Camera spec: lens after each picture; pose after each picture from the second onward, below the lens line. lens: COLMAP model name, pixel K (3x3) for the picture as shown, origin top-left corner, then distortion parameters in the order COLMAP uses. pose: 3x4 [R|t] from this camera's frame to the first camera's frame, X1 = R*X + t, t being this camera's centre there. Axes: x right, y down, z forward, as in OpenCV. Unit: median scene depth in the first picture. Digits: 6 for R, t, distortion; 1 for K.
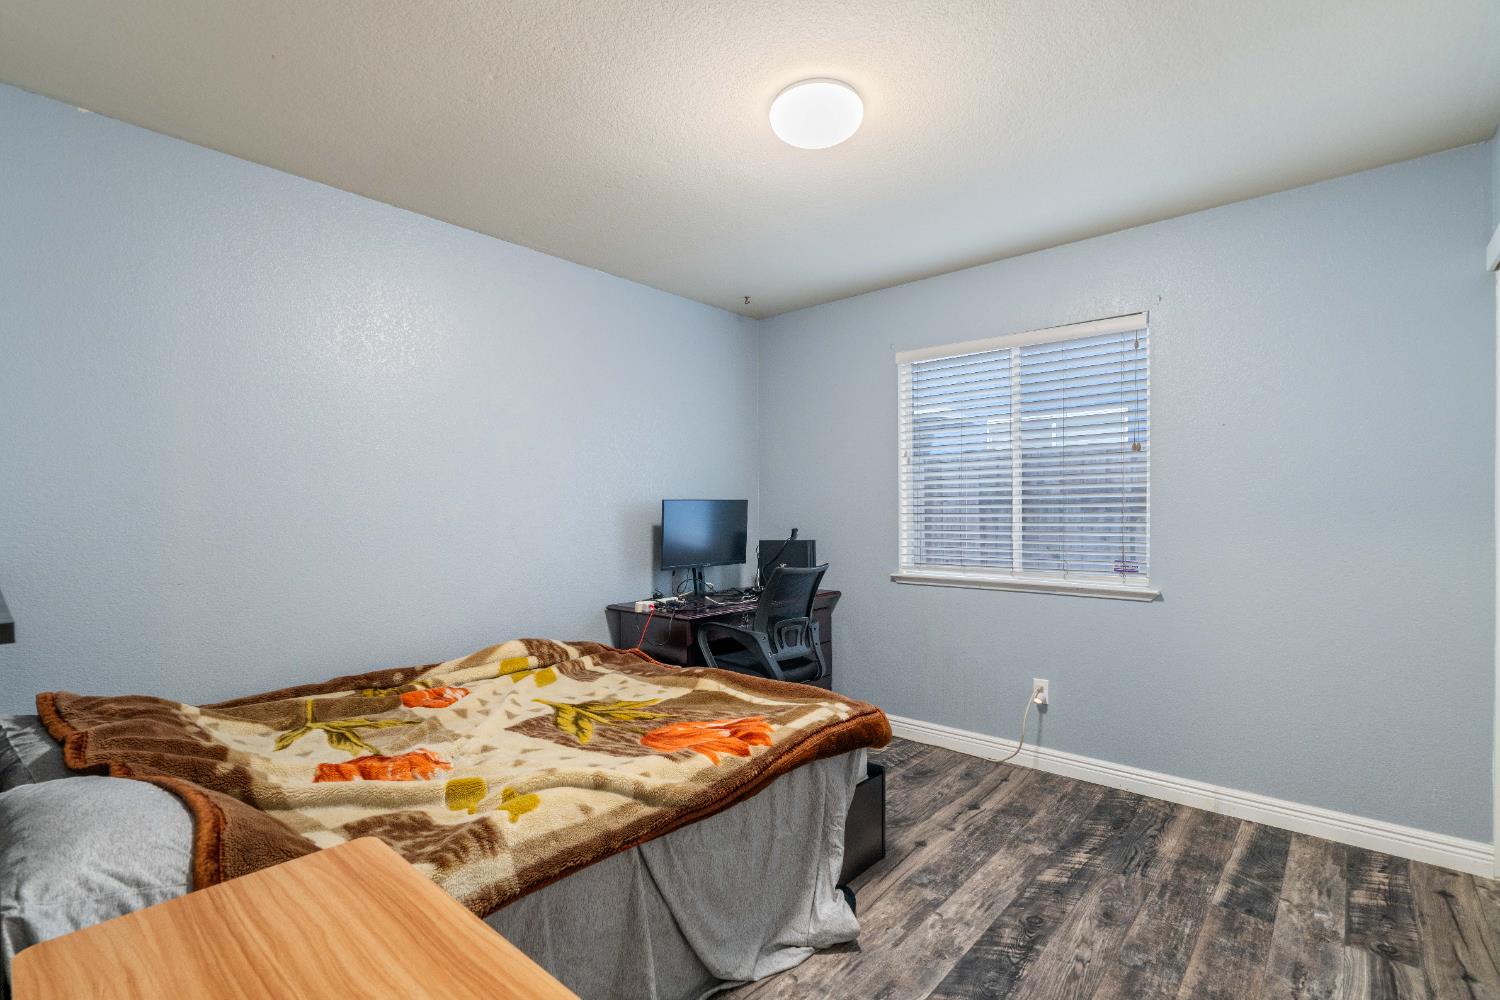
lens RADIAL K [[686.0, 0, 752.7], [0, 686.0, 504.4], [0, 0, 1]] dist [-0.000780, -0.000130]
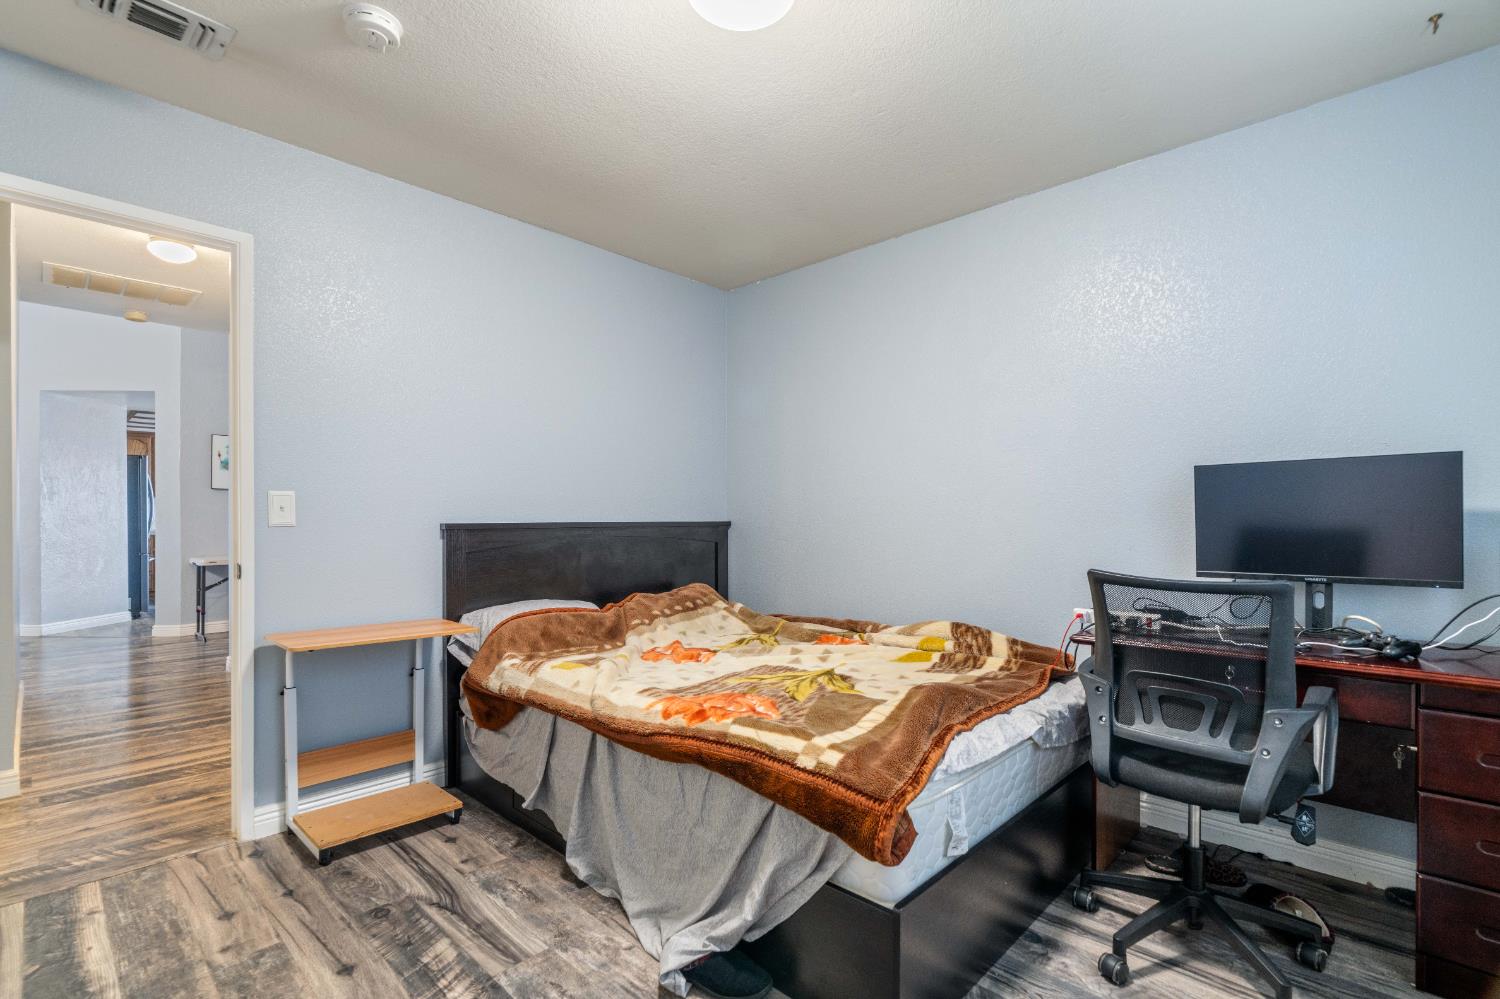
lens RADIAL K [[686.0, 0, 752.7], [0, 686.0, 503.9], [0, 0, 1]] dist [-0.000780, -0.000130]
pose [[-0.032325, -0.018384, -0.999308, 0.884316], [0.009874, 0.999776, -0.018712, 0.063841], [0.999429, -0.010472, -0.032136, 1.034133]]
